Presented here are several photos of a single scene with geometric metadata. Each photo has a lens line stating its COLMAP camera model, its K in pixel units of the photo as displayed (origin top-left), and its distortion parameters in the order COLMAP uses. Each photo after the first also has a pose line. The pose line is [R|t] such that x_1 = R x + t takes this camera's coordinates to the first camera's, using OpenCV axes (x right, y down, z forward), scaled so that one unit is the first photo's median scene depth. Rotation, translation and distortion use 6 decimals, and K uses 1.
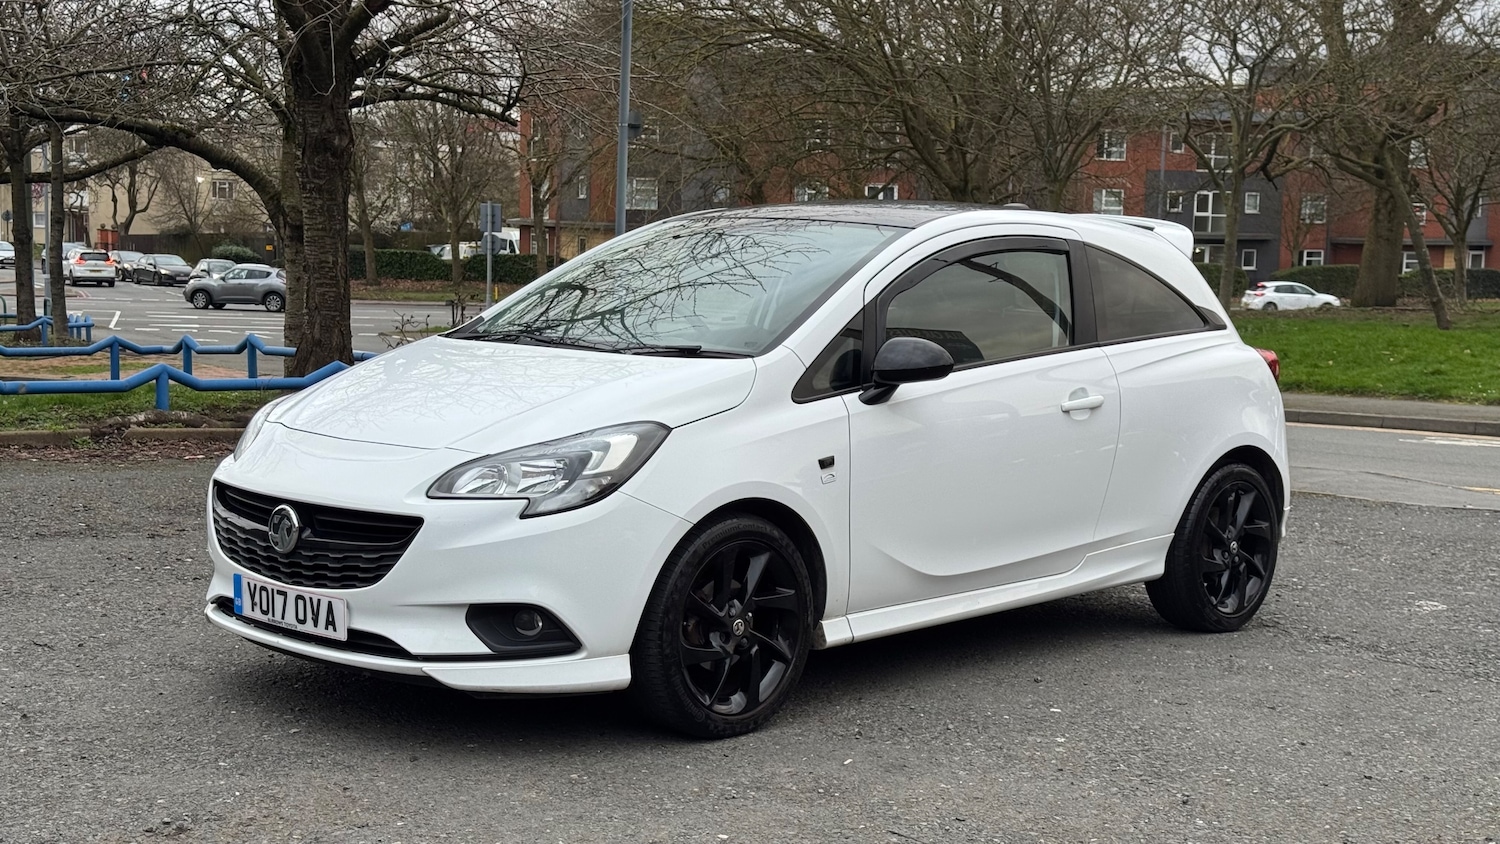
lens RADIAL K [[2059.8, 0, 750.0], [0, 2059.8, 422.0], [0, 0, 1]] dist [0.166967, -0.291570]
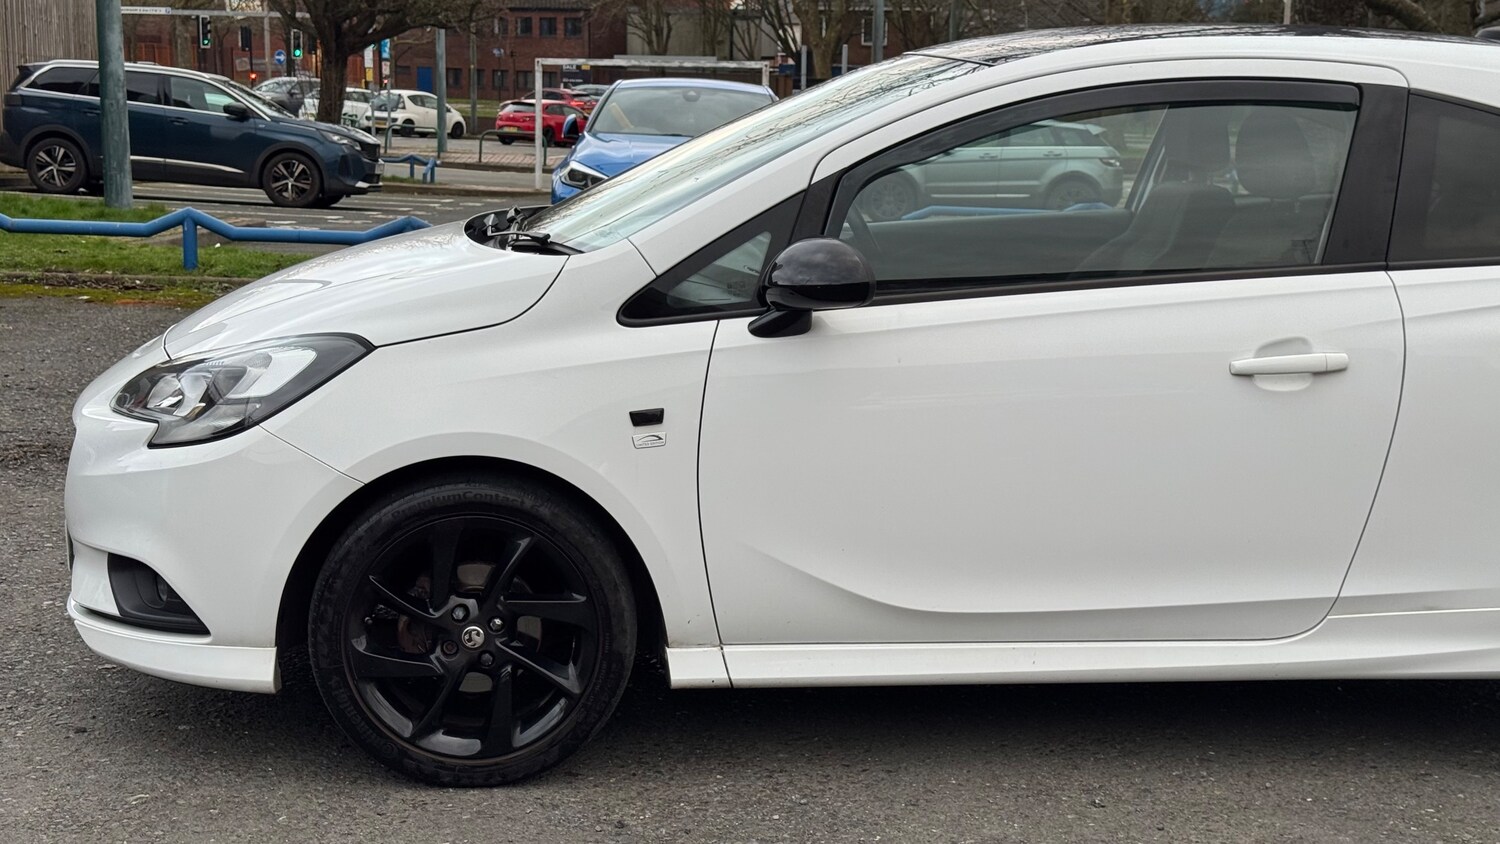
lens RADIAL K [[2066.2, 0, 749.0], [0, 2066.2, 428.2], [0, 0, 1]] dist [0.168062, -0.263391]
pose [[0.750158, 0.109638, -0.652106, 0.488940], [-0.065245, 0.993619, 0.092000, -0.039812], [0.658032, -0.026467, 0.752525, 0.503806]]
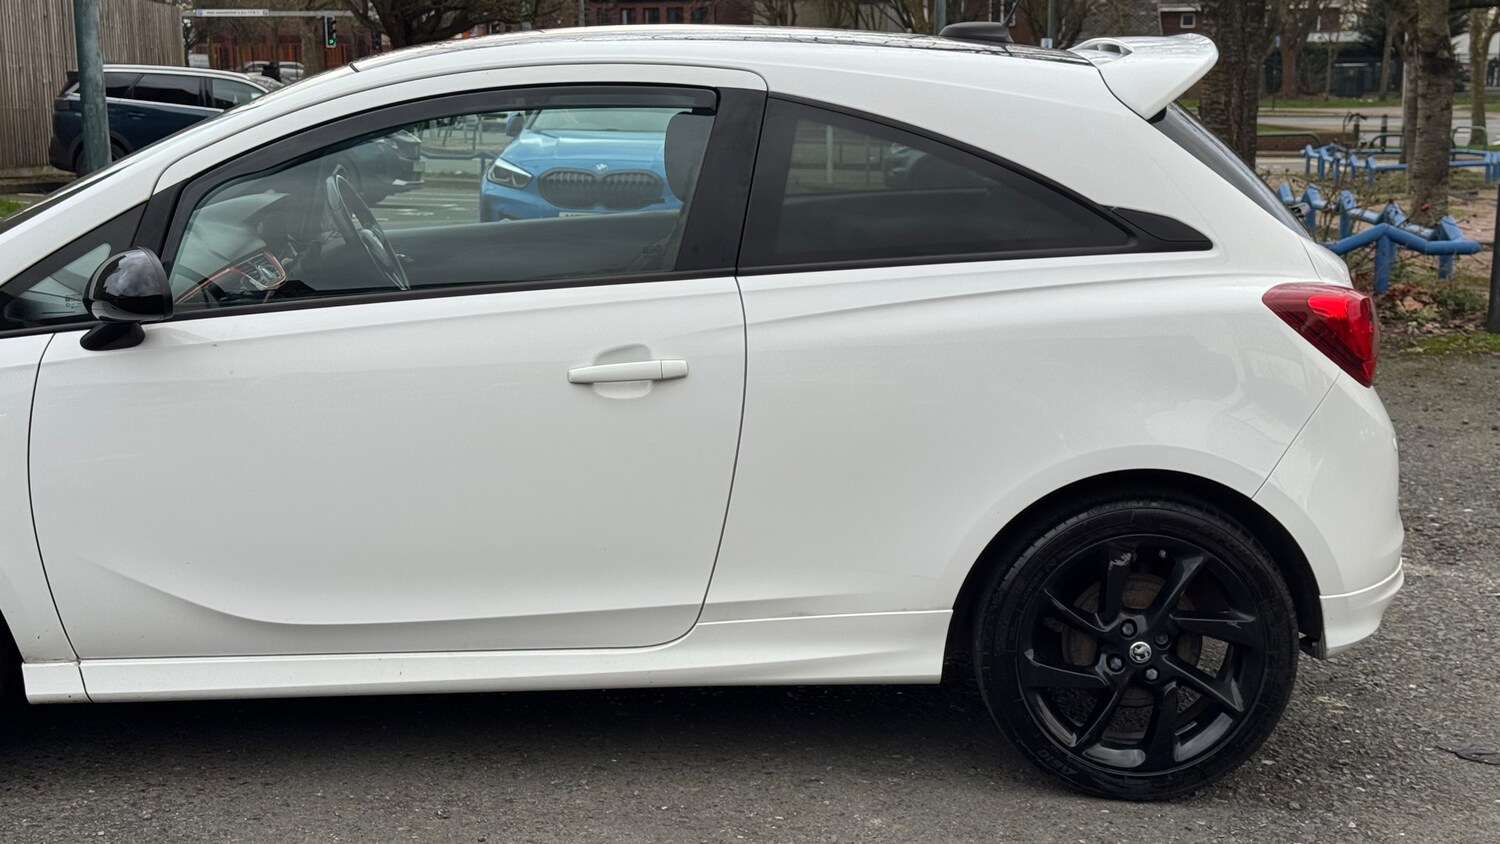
lens RADIAL K [[2066.2, 0, 749.0], [0, 2066.2, 428.2], [0, 0, 1]] dist [0.168062, -0.263391]
pose [[0.702656, 0.105913, -0.703603, 0.673865], [-0.047052, 0.993611, 0.102580, -0.061494], [0.709973, -0.038973, 0.703150, 0.684256]]
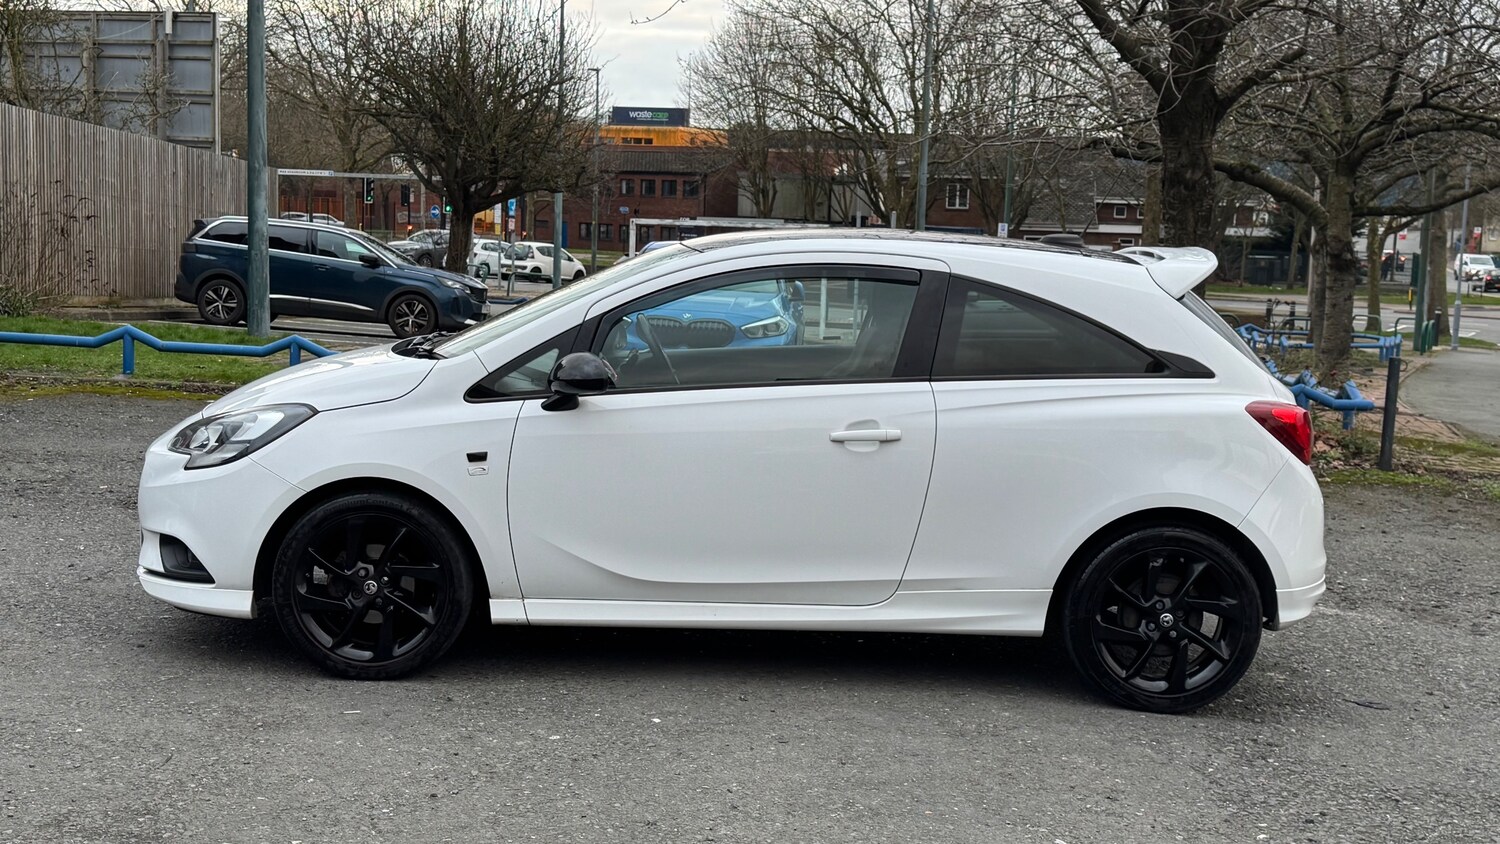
lens RADIAL K [[1877.6, 0, 750.0], [0, 1877.6, 422.0], [0, 0, 1]] dist [0.141749, -0.089649]
pose [[0.712025, 0.082968, -0.697235, 0.833933], [-0.087668, 0.995729, 0.028960, -0.040706], [0.696660, 0.040505, 0.716257, 0.361429]]
